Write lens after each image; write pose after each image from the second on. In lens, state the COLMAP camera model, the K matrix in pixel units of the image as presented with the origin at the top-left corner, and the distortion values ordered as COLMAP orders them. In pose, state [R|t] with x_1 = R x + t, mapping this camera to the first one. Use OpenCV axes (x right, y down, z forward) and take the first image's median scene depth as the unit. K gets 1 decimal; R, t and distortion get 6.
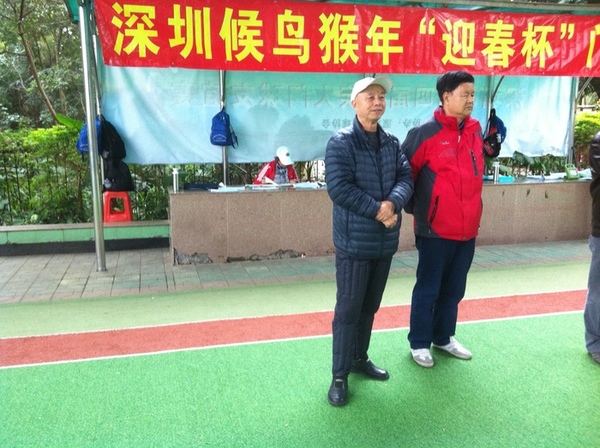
lens RADIAL K [[562.3, 0, 294.4], [0, 562.3, 230.9], [0, 0, 1]] dist [0.010660, 0.000000]
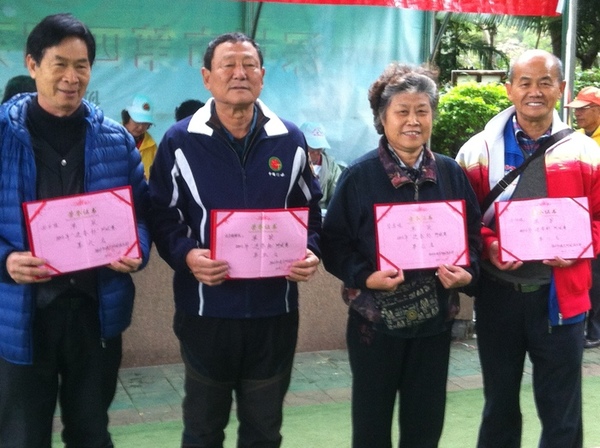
lens RADIAL K [[950.8, 0, 296.2], [0, 950.8, 255.6], [0, 0, 1]] dist [0.113910, 0.000000]
pose [[0.996691, -0.000697, 0.081276, 0.456853], [0.002700, 0.999695, -0.024530, -0.048856], [-0.081234, 0.024668, 0.996390, 0.217874]]
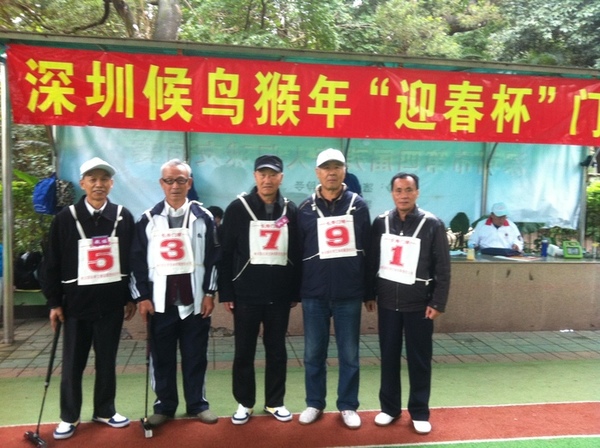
lens RADIAL K [[562.3, 0, 296.8], [0, 562.3, 240.3], [0, 0, 1]] dist [0.010660, 0.000000]
pose [[0.993943, 0.040227, -0.102271, 0.201275], [-0.047890, 0.996136, -0.073615, -0.042250], [0.098914, 0.078067, 0.992029, 0.102359]]
